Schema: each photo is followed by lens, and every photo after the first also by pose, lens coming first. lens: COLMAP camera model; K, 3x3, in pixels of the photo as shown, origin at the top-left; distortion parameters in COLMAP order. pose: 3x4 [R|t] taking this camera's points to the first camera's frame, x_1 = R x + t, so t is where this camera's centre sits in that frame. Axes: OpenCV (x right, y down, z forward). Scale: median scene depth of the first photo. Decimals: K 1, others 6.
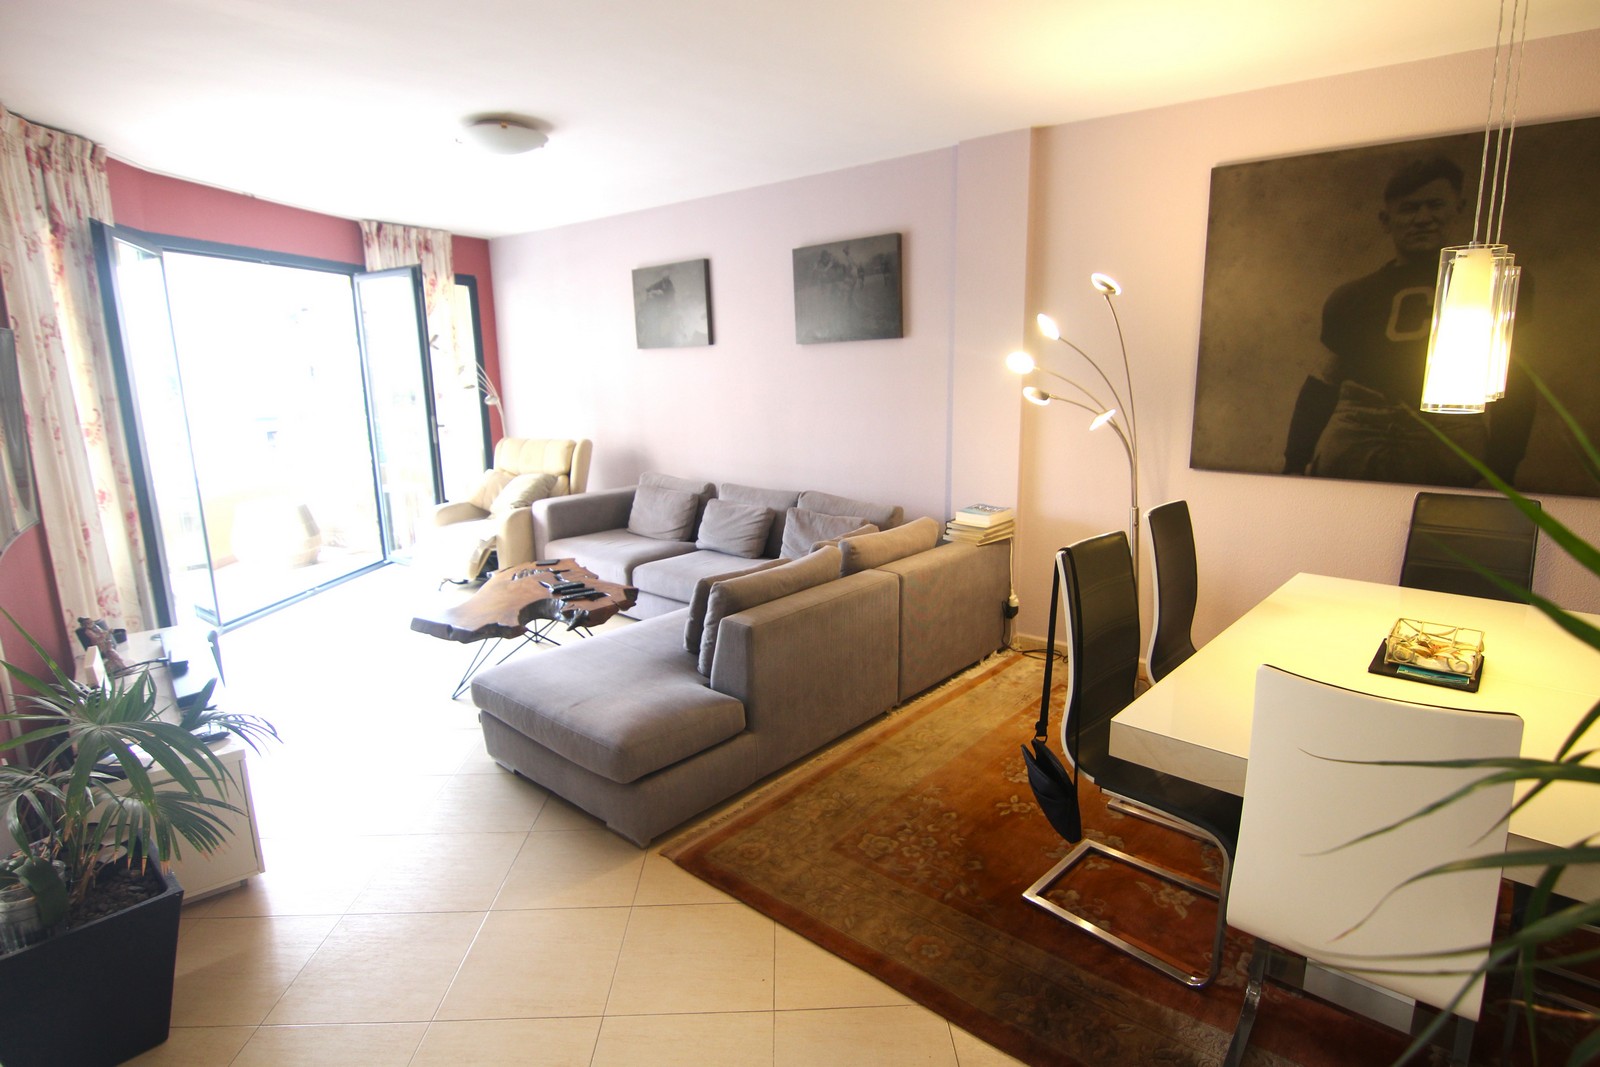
lens RADIAL K [[836.5, 0, 803.9], [0, 836.5, 532.1], [0, 0, 1]] dist [-0.000437, -0.015646]
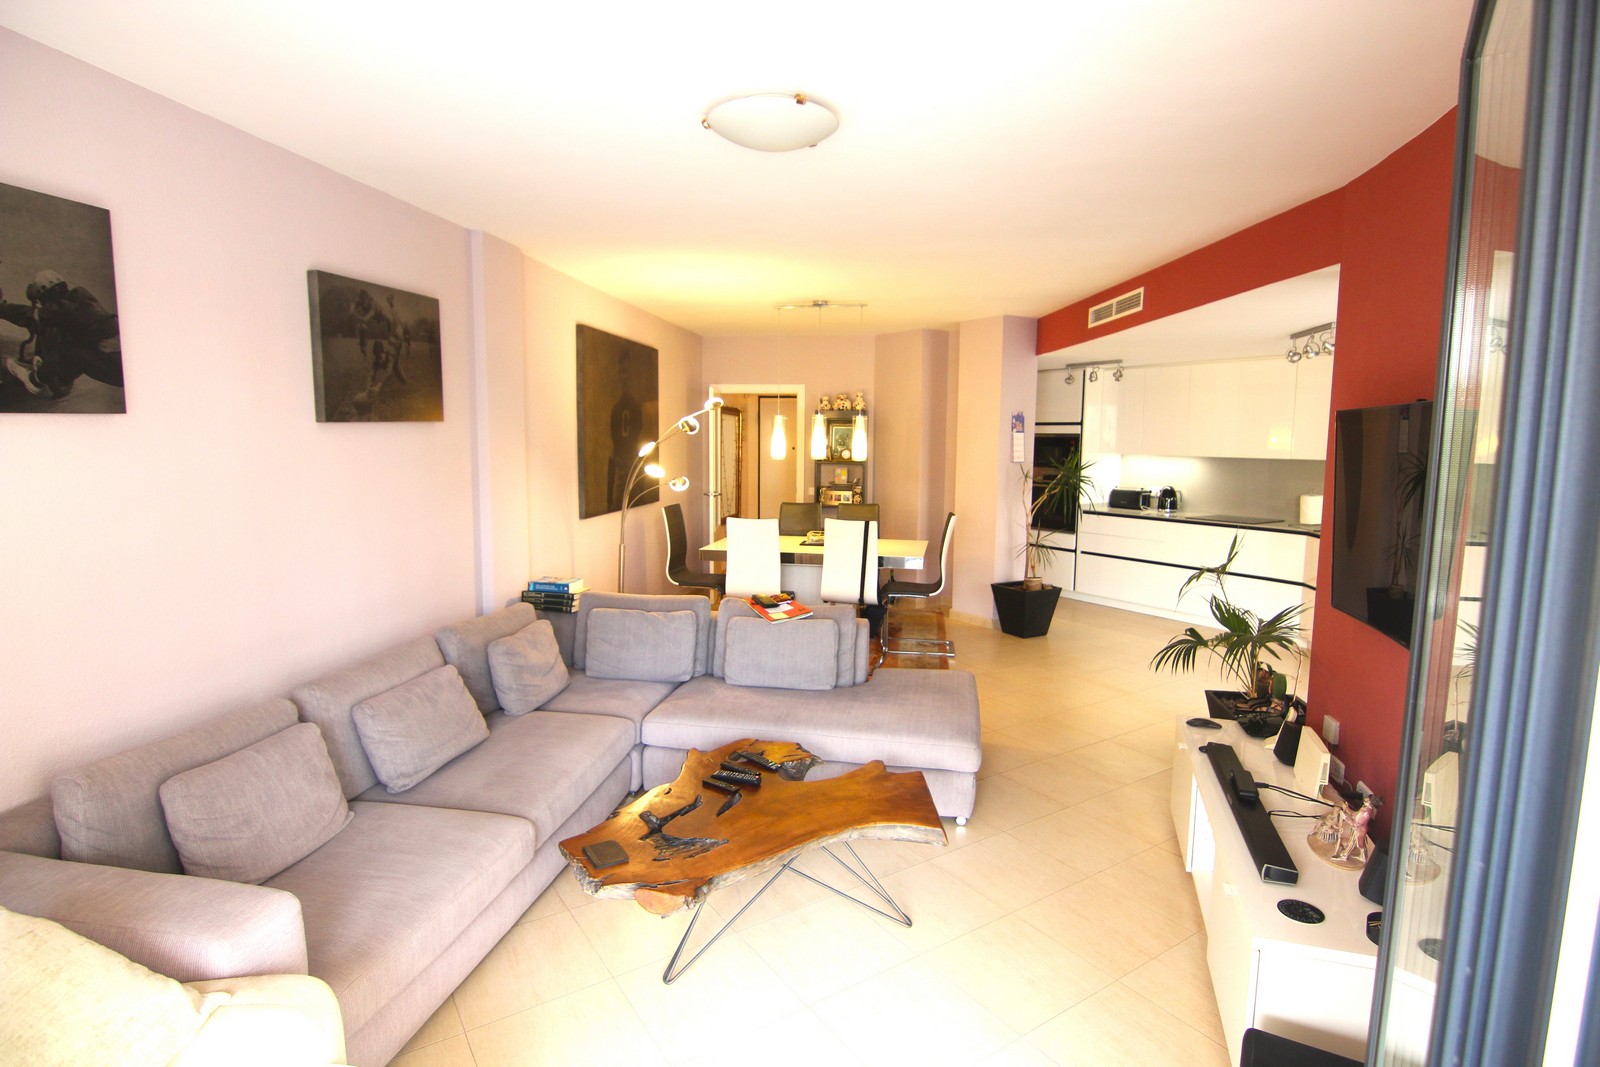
lens RADIAL K [[836.5, 0, 803.9], [0, 836.5, 532.1], [0, 0, 1]] dist [-0.000437, -0.015646]
pose [[-0.547592, -0.082319, 0.832686, -0.911921], [0.175084, 0.961847, 0.210227, -0.273016], [-0.818222, 0.260909, -0.512287, 1.332127]]
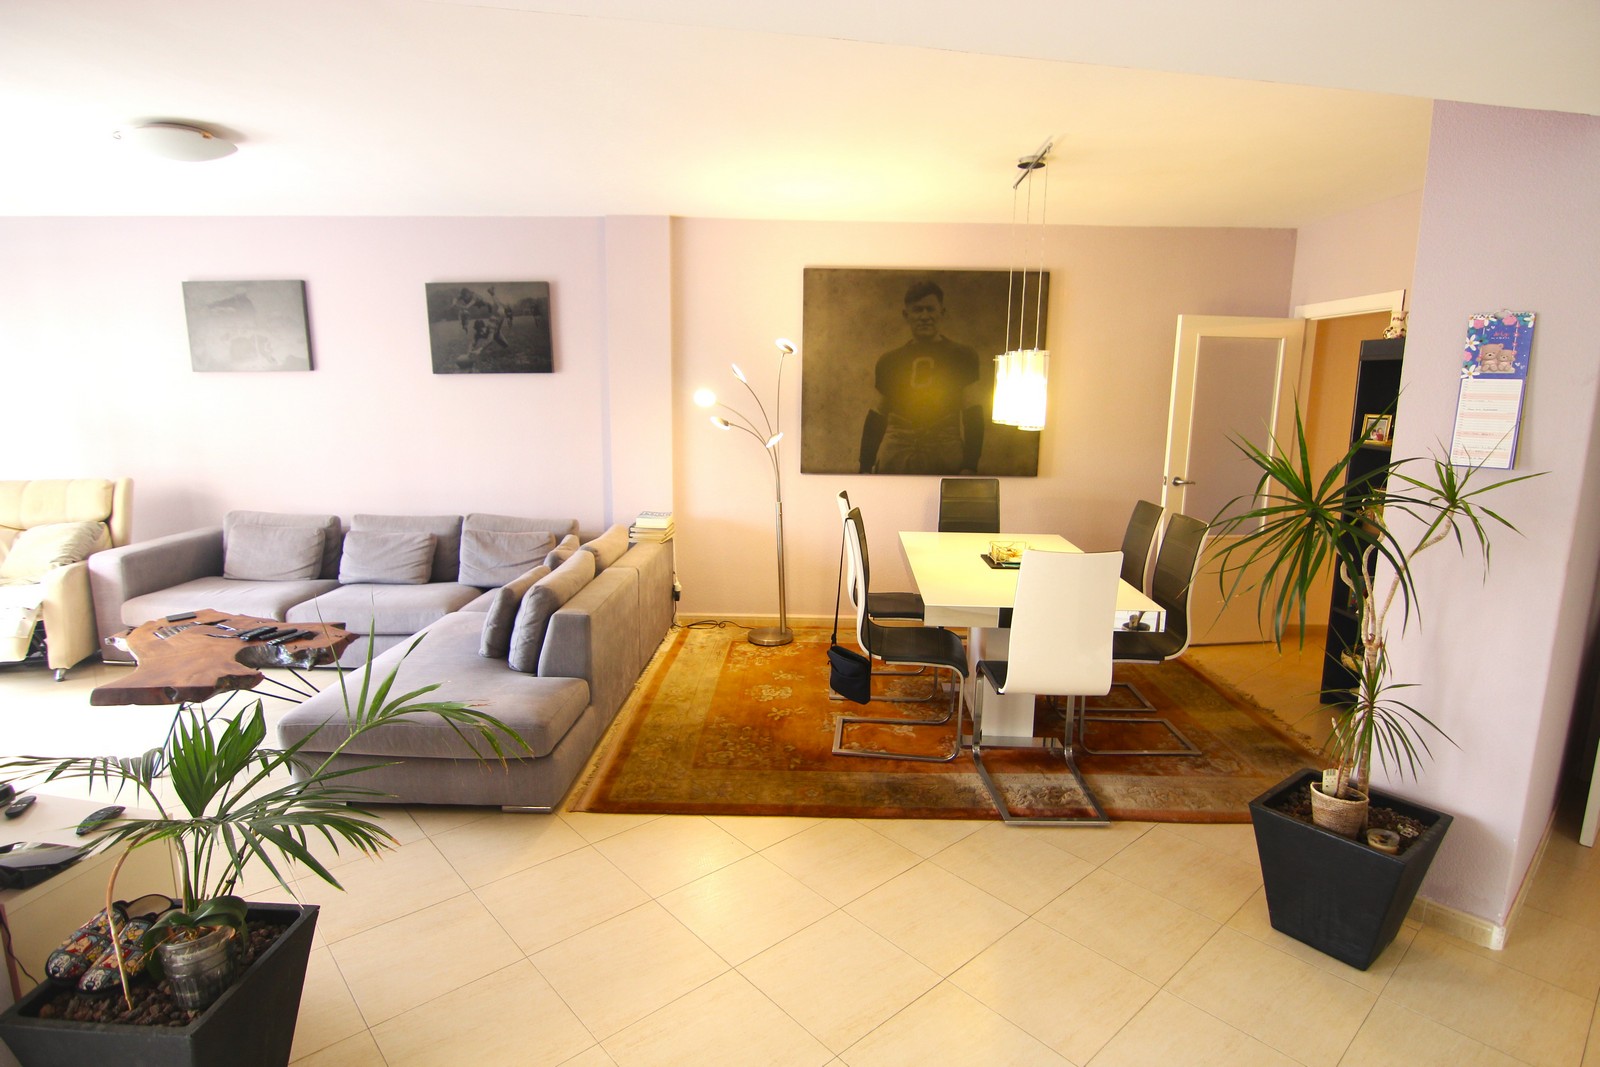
lens RADIAL K [[836.5, 0, 803.9], [0, 836.5, 532.1], [0, 0, 1]] dist [-0.000437, -0.015646]
pose [[0.765795, -0.085464, 0.637381, -0.422173], [0.106542, 0.994294, 0.005313, 0.015759], [-0.634198, 0.063839, 0.770530, -0.092547]]
